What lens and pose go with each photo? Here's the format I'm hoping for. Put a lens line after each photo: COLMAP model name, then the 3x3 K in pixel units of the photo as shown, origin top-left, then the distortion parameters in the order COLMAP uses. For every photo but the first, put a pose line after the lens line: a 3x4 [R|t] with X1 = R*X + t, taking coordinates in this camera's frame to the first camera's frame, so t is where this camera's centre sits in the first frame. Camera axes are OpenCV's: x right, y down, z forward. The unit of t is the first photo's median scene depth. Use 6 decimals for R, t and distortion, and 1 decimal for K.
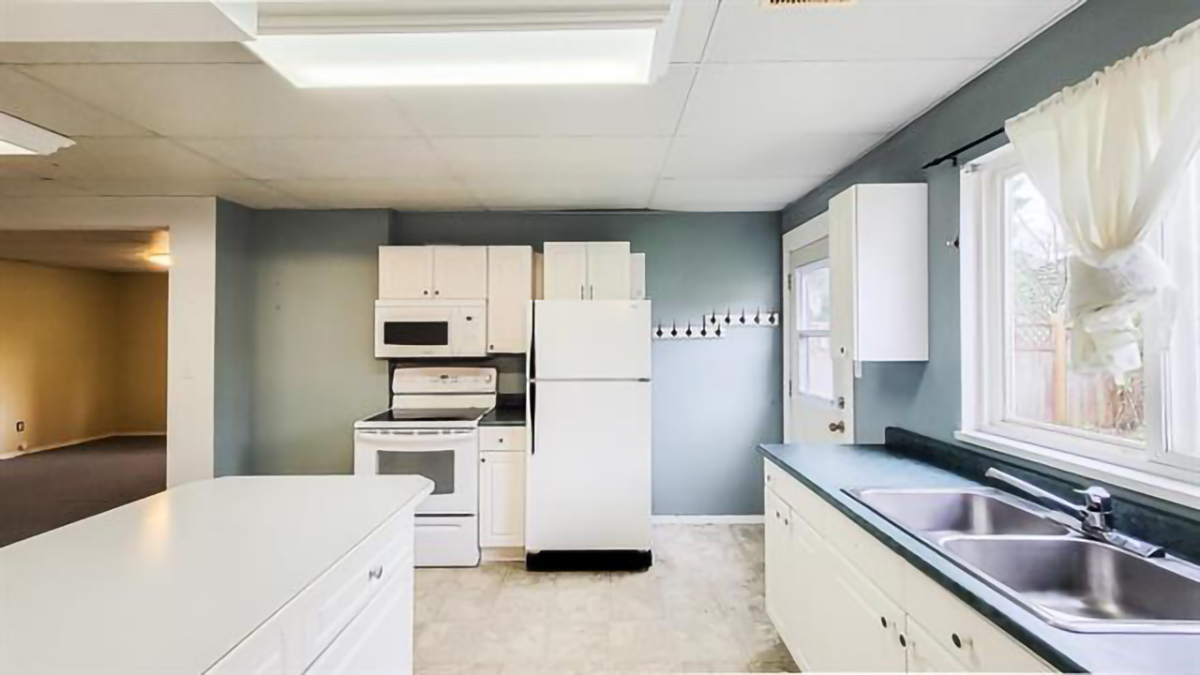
lens RADIAL K [[476.6, 0, 596.7], [0, 476.6, 328.4], [0, 0, 1]] dist [0.000748, -0.000049]
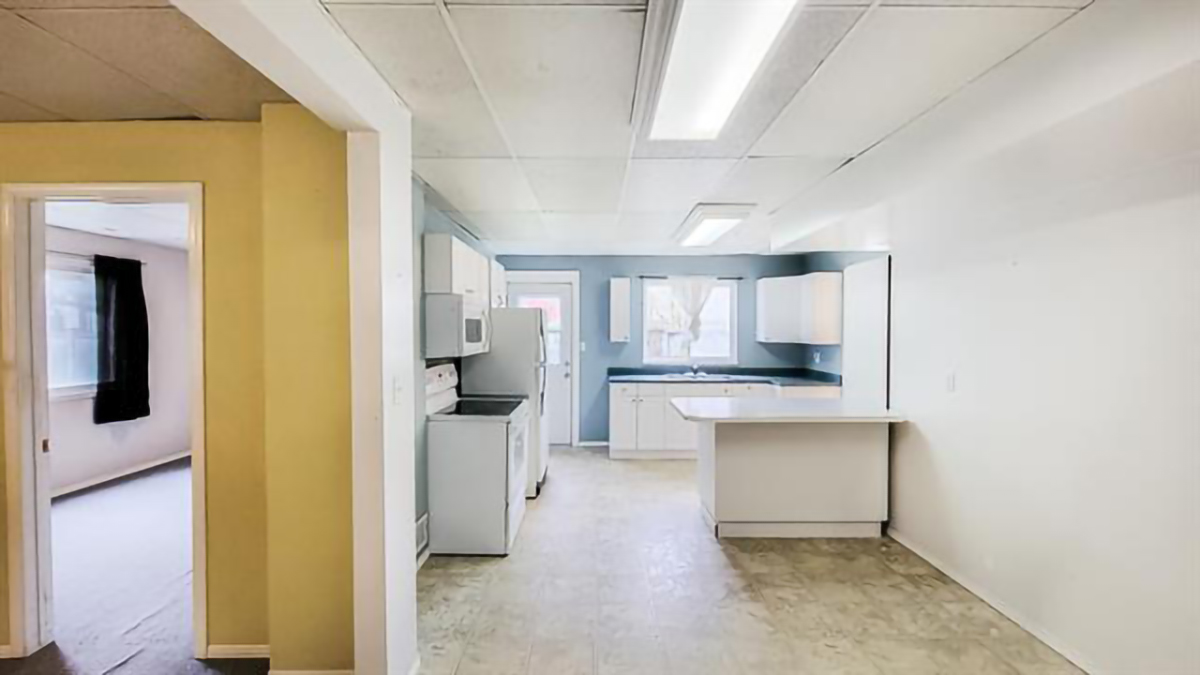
lens RADIAL K [[476.6, 0, 596.7], [0, 476.6, 328.4], [0, 0, 1]] dist [0.000748, -0.000049]
pose [[-0.013702, 0.007527, 0.999878, -1.515322], [-0.018379, 0.999801, -0.007778, 0.011173], [-0.999737, -0.018484, -0.013561, 0.834392]]
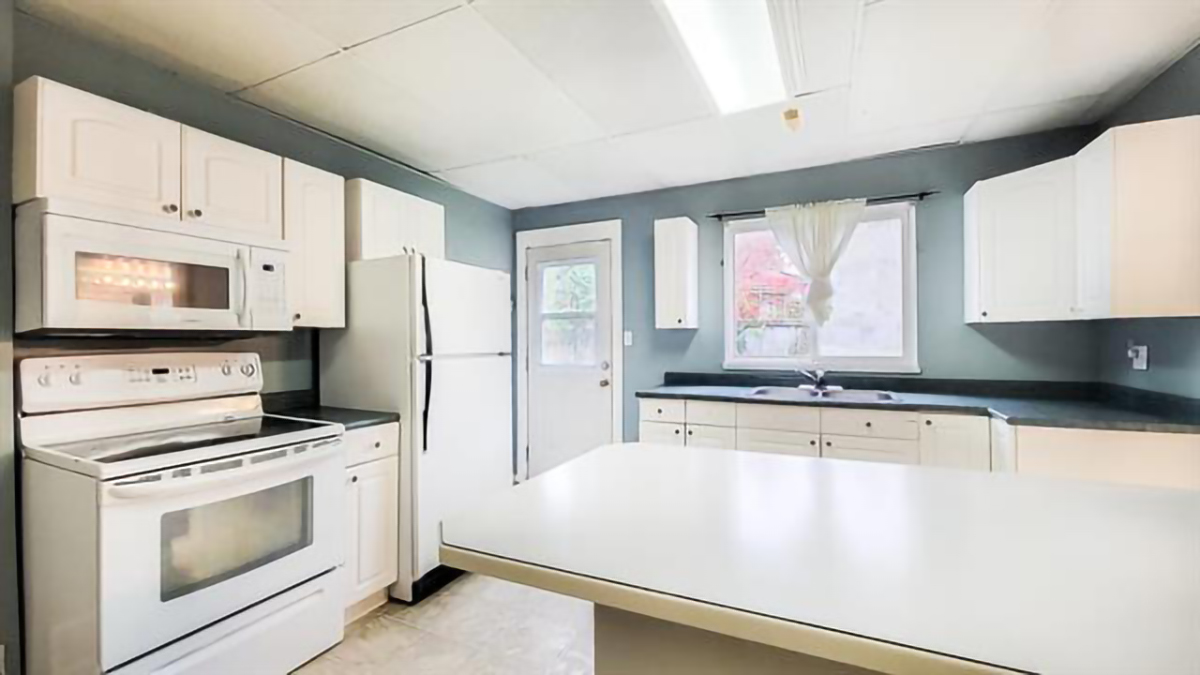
lens RADIAL K [[487.1, 0, 596.9], [0, 487.1, 336.8], [0, 0, 1]] dist [-0.000988, -0.004097]
pose [[0.426715, 0.006669, 0.904362, -0.717591], [-0.008304, 0.999960, -0.003456, 0.073134], [-0.904348, -0.006035, 0.426753, 0.390981]]
